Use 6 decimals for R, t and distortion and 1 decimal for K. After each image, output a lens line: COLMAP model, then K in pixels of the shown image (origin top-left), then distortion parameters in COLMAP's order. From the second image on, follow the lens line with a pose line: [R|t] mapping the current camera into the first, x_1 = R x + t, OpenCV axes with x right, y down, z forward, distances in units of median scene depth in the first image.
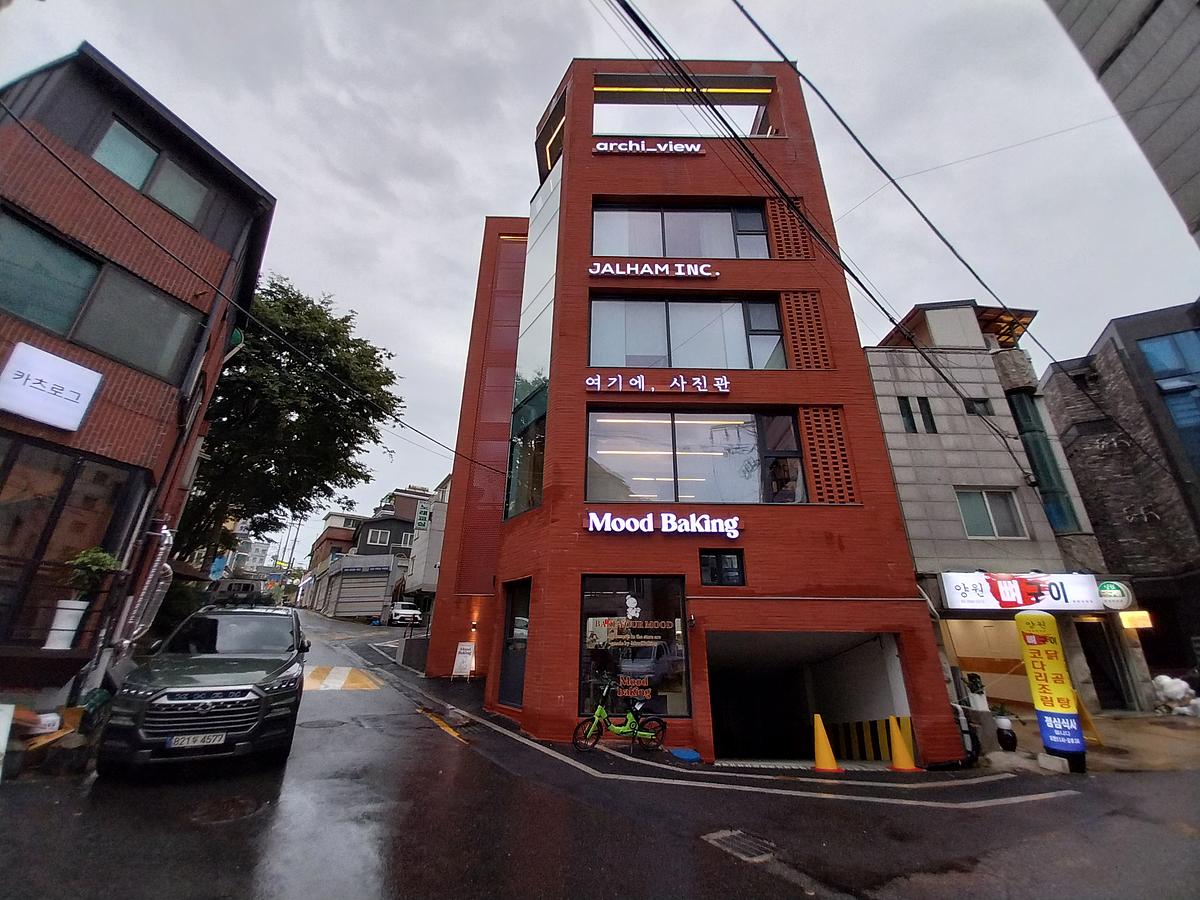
lens RADIAL K [[483.2, 0, 600.0], [0, 483.2, 450.0], [0, 0, 1]] dist [0.028946, -0.023217]
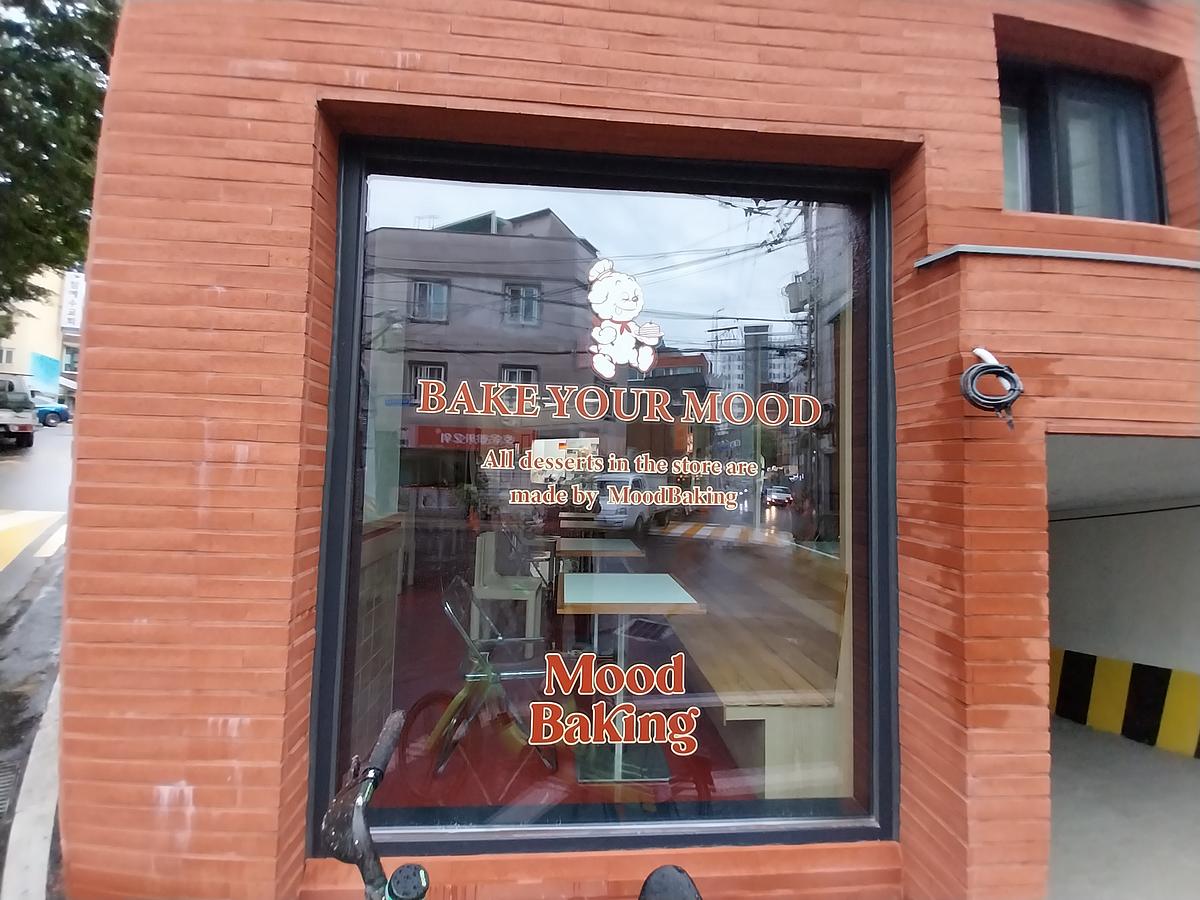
lens RADIAL K [[483.2, 0, 600.0], [0, 483.2, 450.0], [0, 0, 1]] dist [0.028946, -0.023217]
pose [[0.997297, 0.016346, 0.071633, 0.036265], [-0.038915, 0.944478, 0.326263, 0.244313], [-0.062323, -0.328169, 0.942561, 0.632172]]
